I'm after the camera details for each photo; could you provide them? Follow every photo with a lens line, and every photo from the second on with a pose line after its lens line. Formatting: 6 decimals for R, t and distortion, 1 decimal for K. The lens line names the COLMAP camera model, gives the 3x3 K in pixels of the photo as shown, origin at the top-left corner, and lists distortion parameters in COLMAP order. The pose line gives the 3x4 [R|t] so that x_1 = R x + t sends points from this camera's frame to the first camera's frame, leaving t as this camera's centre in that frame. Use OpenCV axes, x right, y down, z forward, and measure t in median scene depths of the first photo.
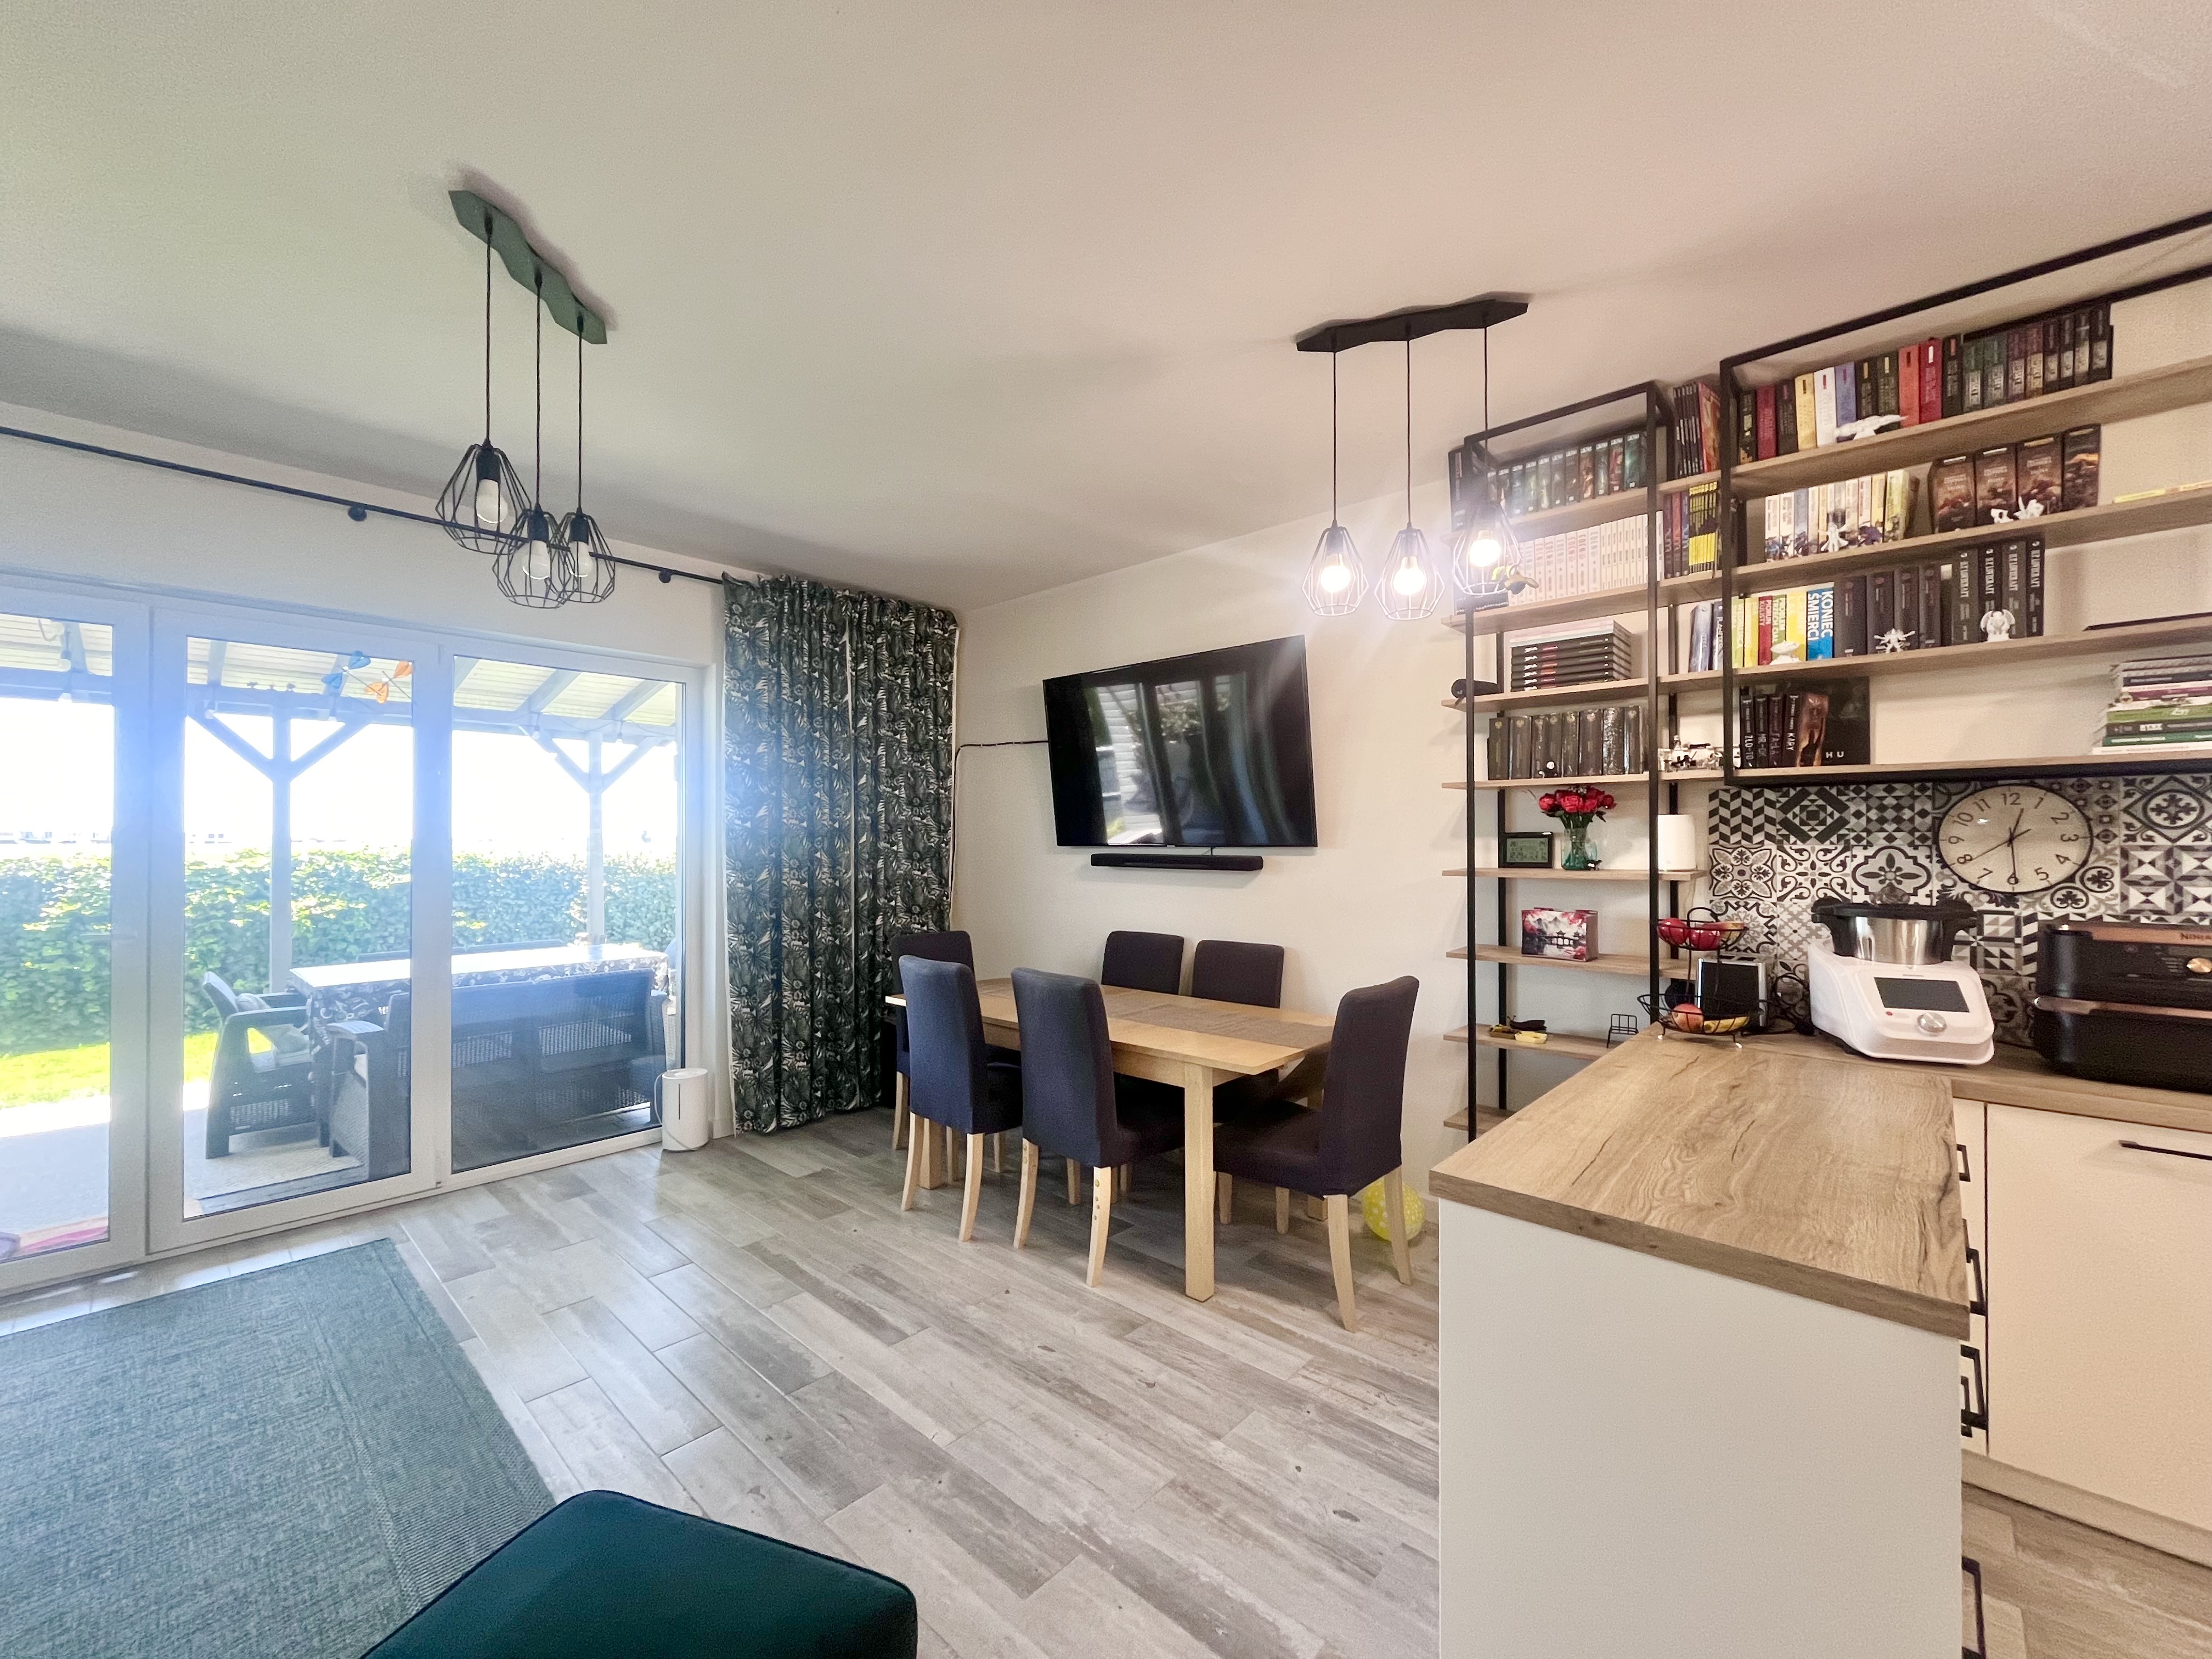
lens RADIAL K [[893.2, 0, 1107.0], [0, 893.2, 836.2], [0, 0, 1]] dist [-0.002954, 0.000149]
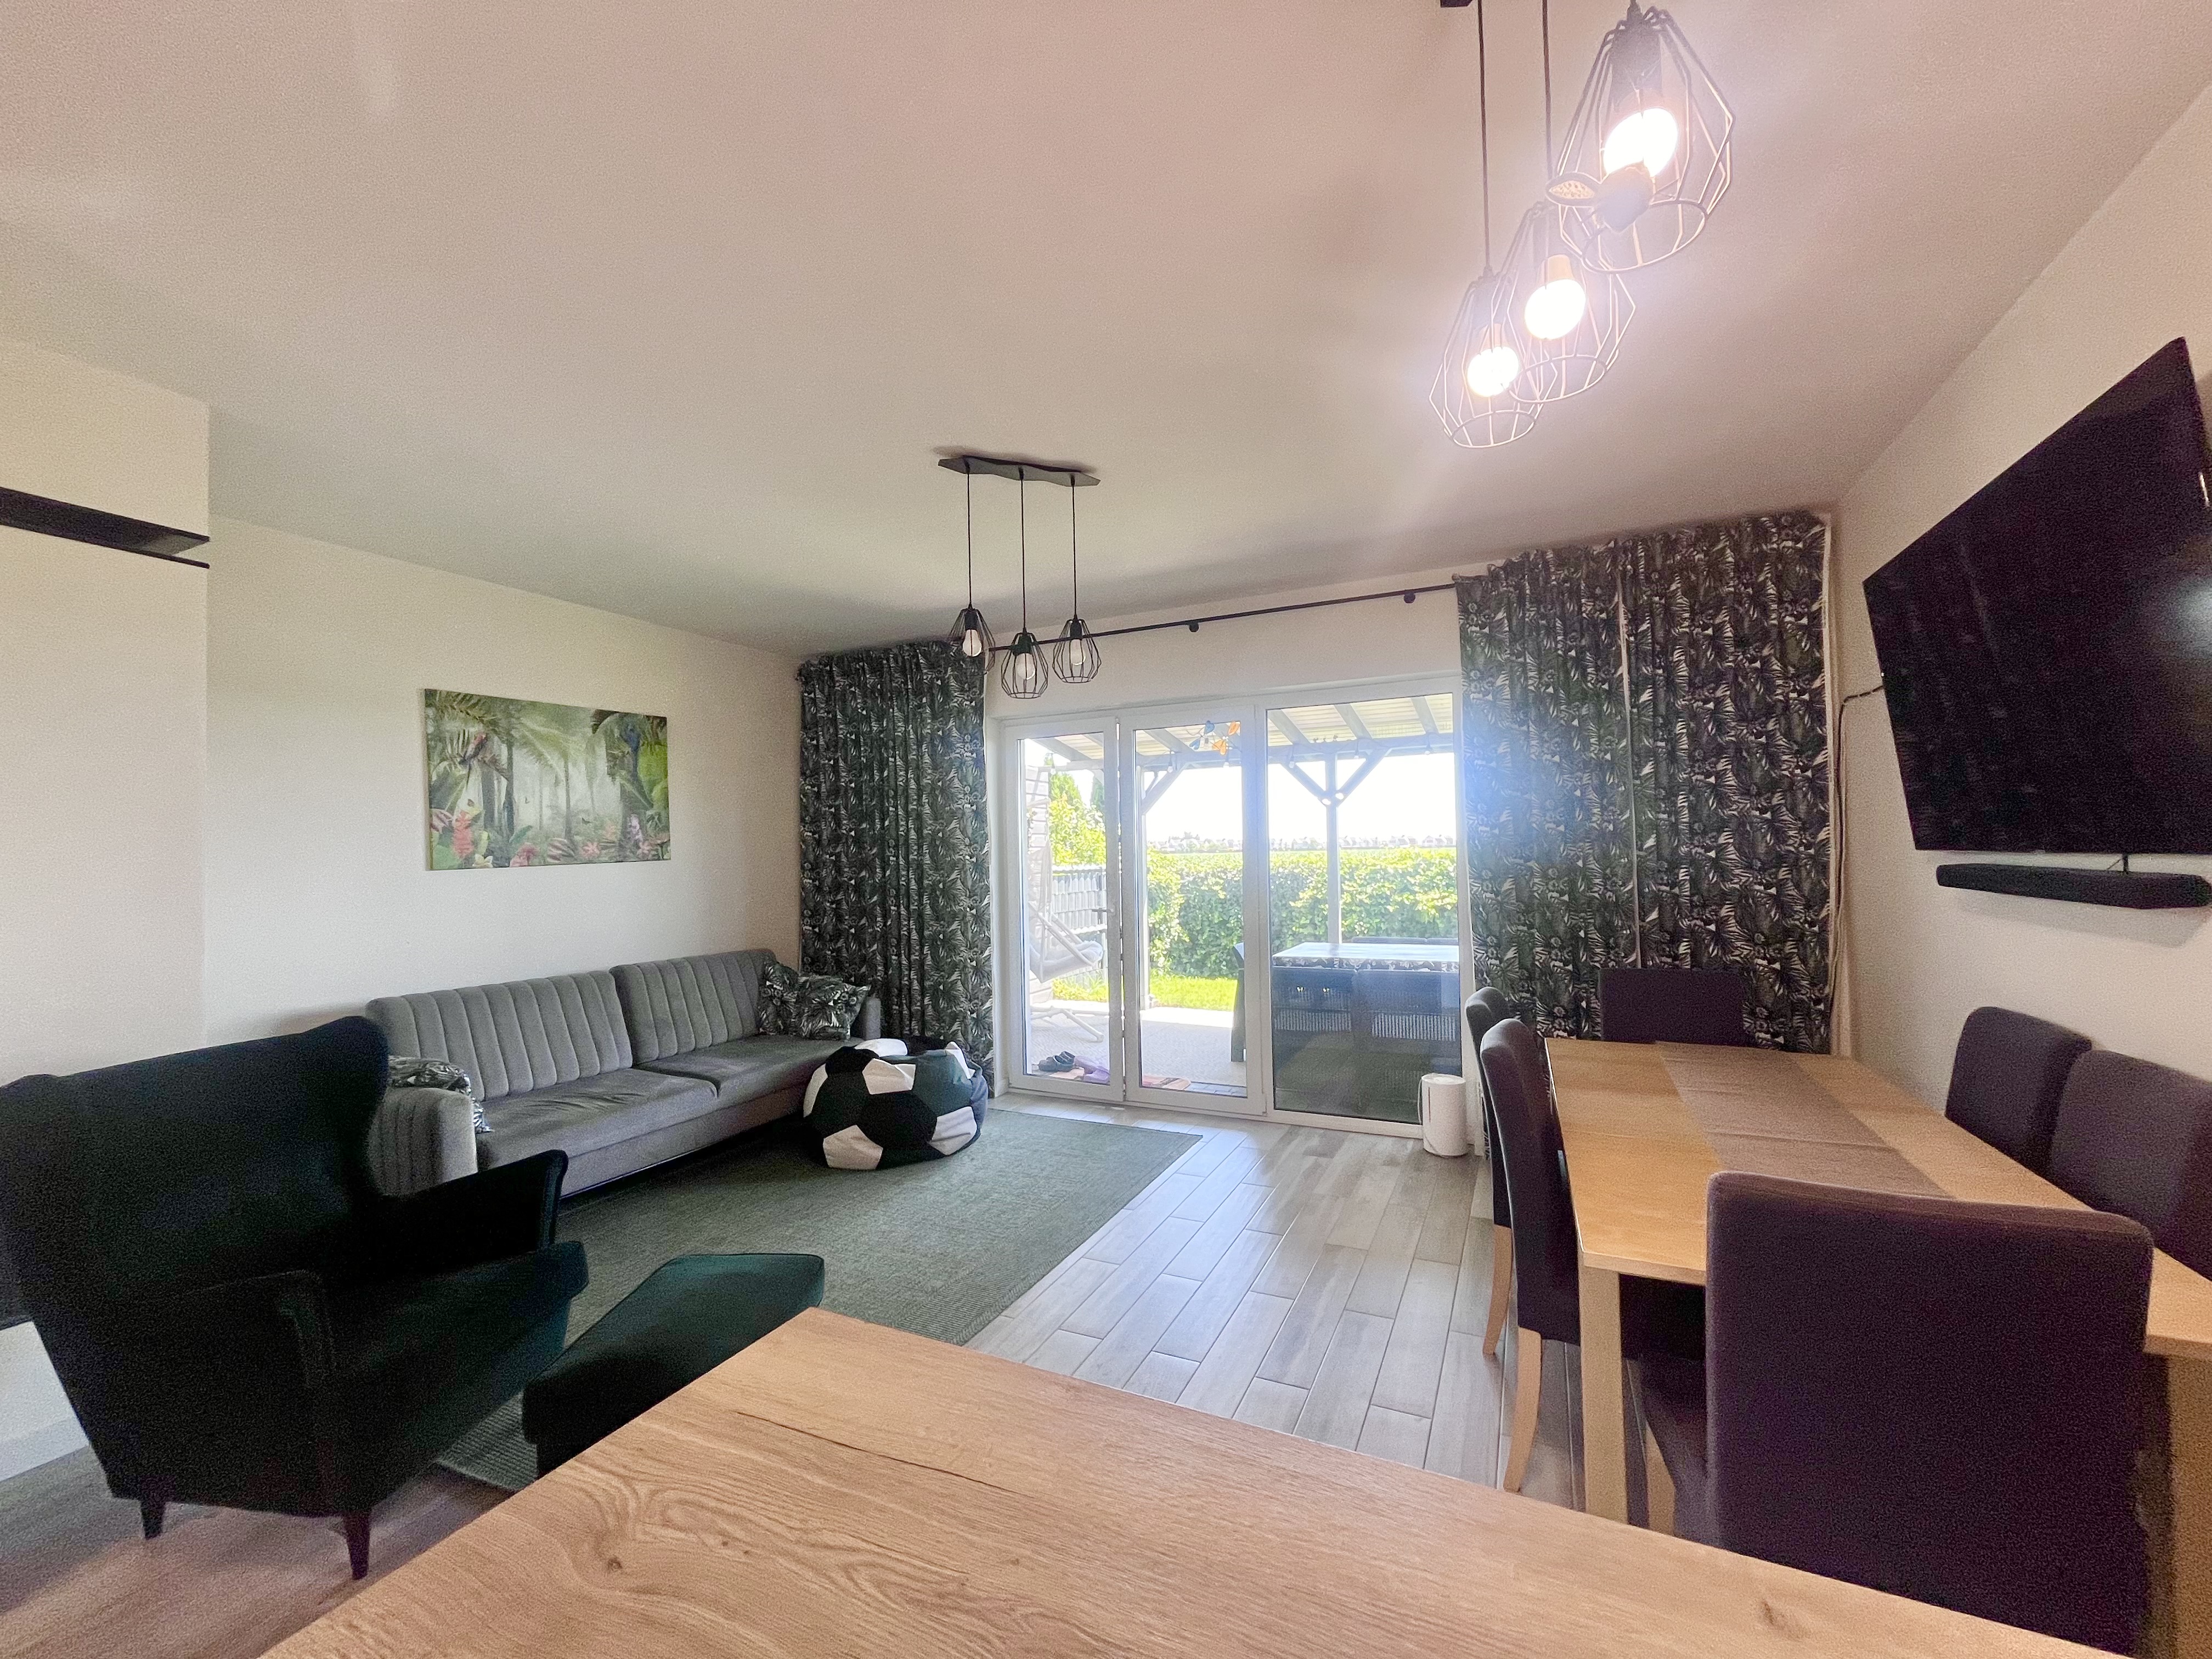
lens RADIAL K [[893.2, 0, 1101.9], [0, 893.2, 835.2], [0, 0, 1]] dist [-0.002954, 0.000149]
pose [[0.292056, -0.024450, -0.956089, 0.526573], [0.024434, 0.999538, -0.018098, -0.002457], [0.956089, -0.018076, 0.292518, 0.461138]]
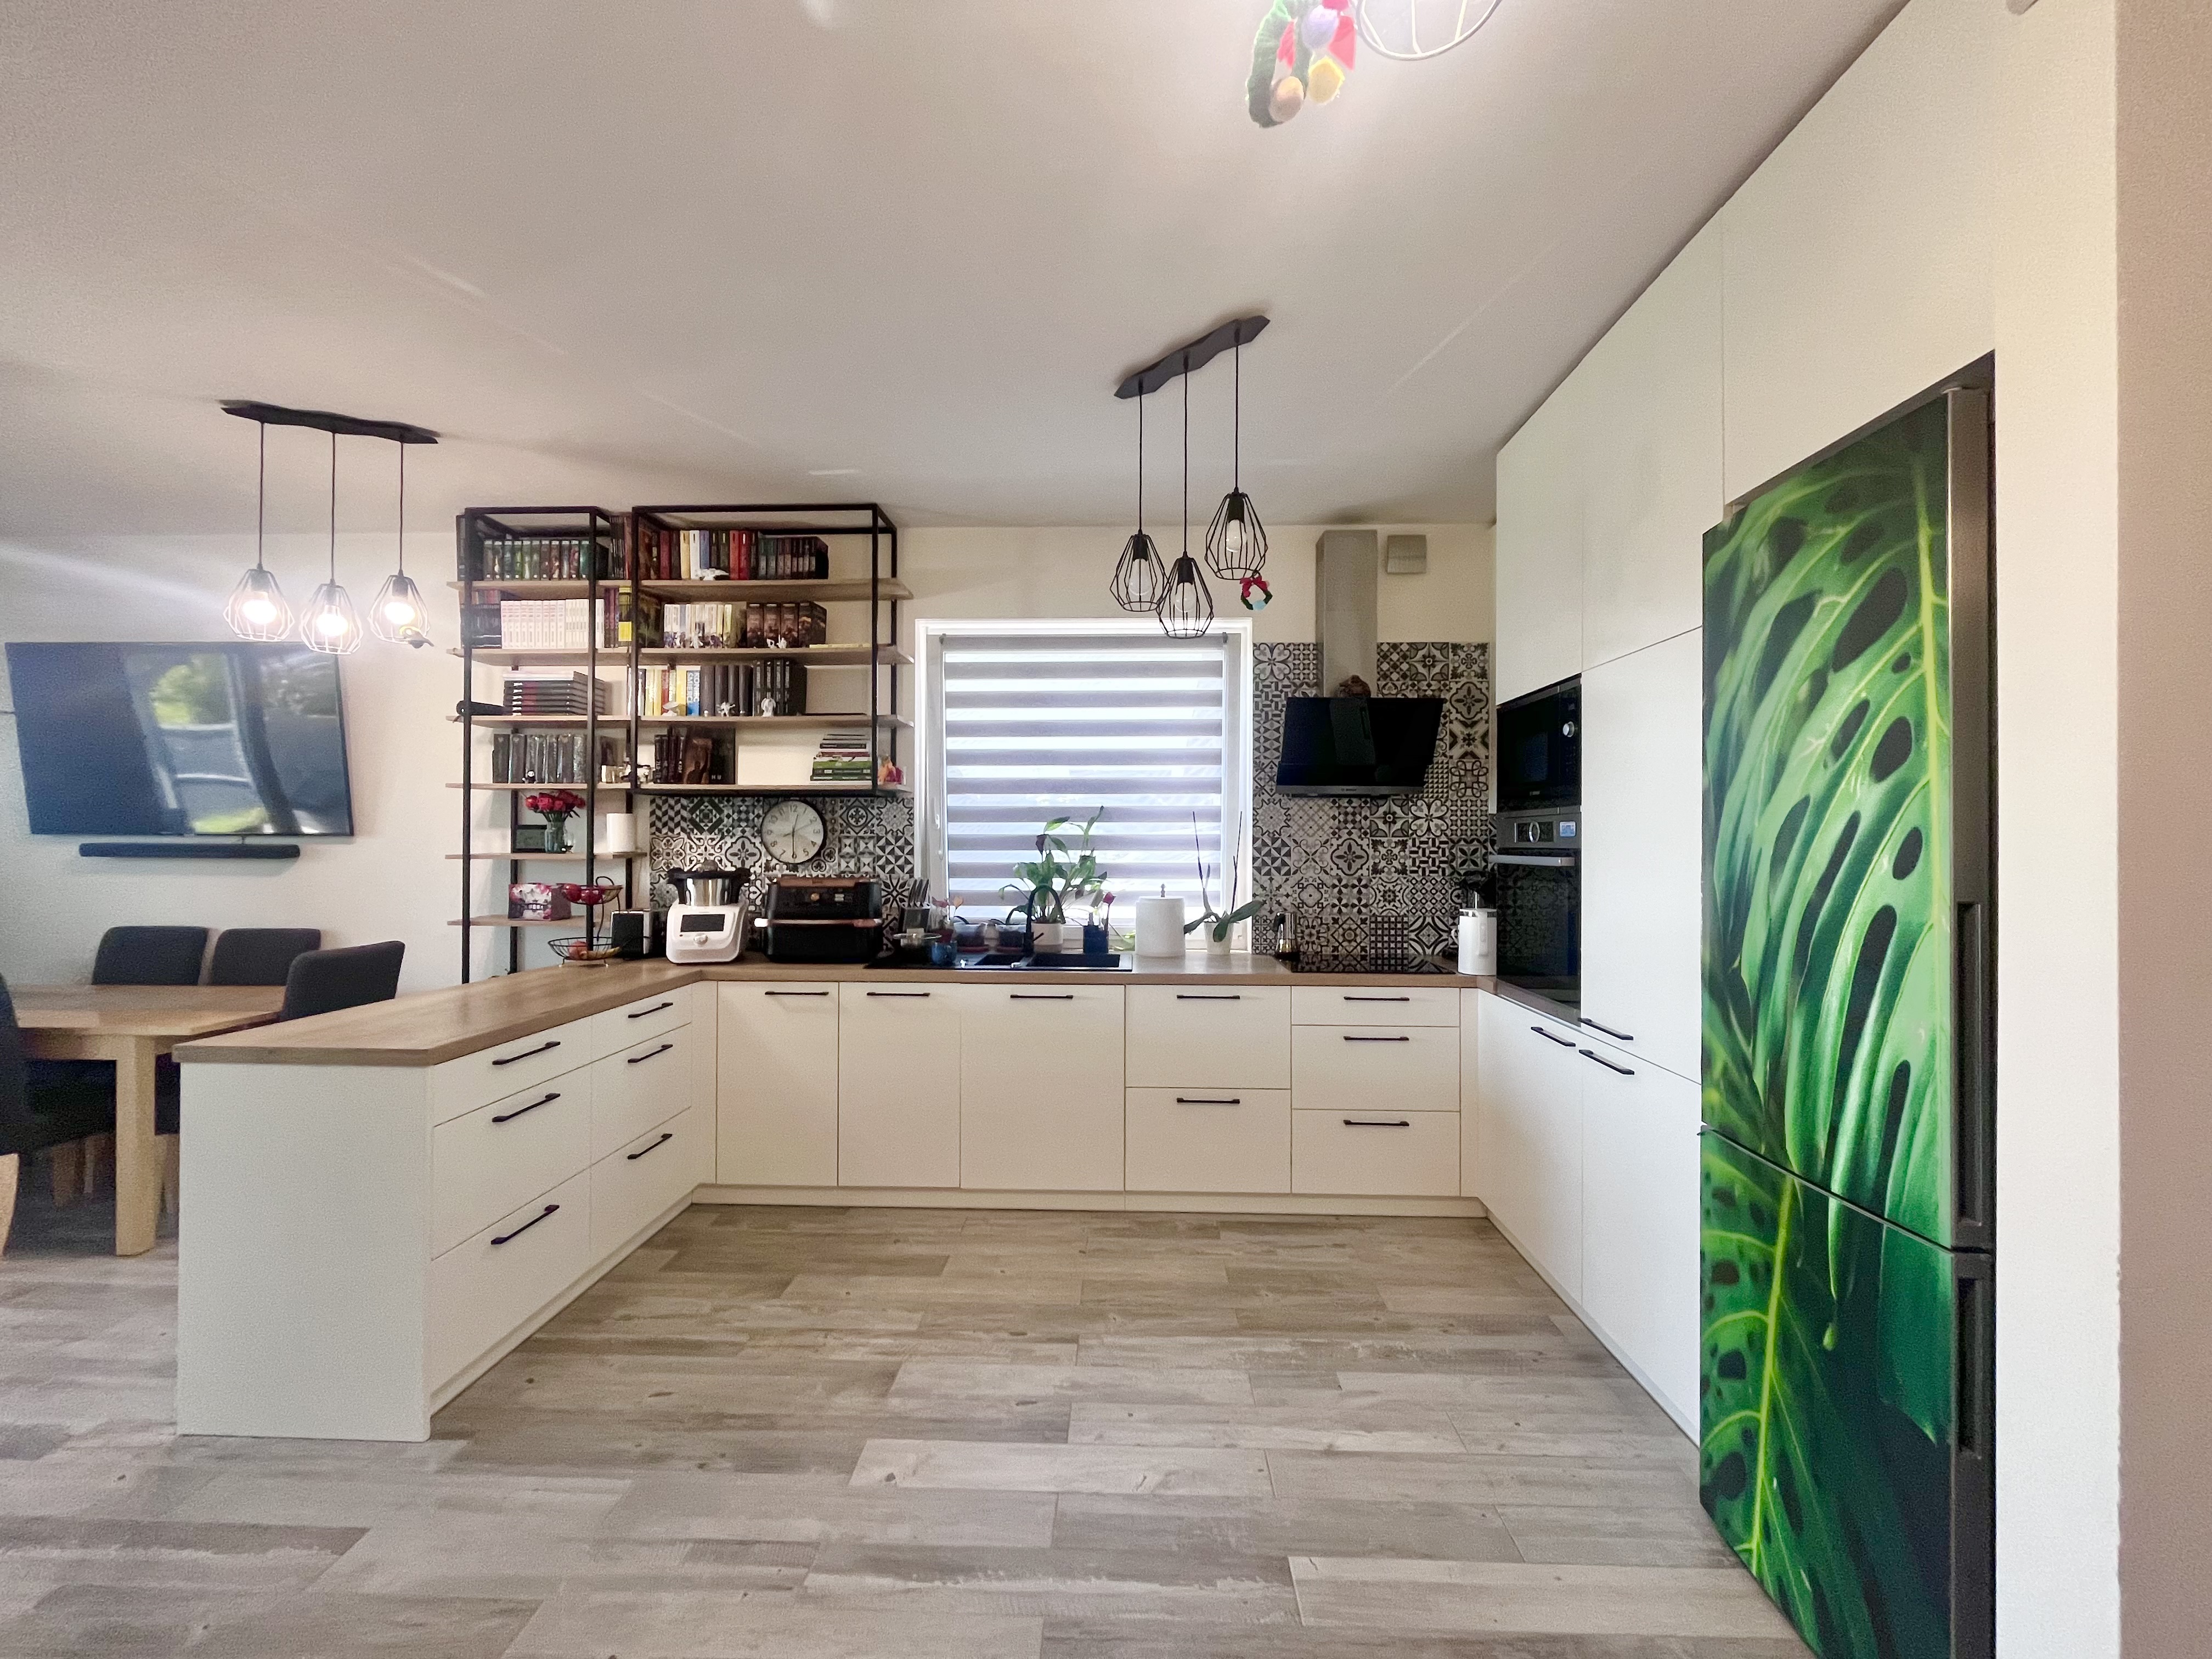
lens RADIAL K [[893.2, 0, 1097.3], [0, 893.2, 835.9], [0, 0, 1]] dist [-0.002954, 0.000149]
pose [[0.759846, 0.008463, 0.650048, 0.254140], [-0.009267, 0.999955, -0.002186, 0.006612], [-0.650037, -0.004363, 0.759890, -0.501870]]
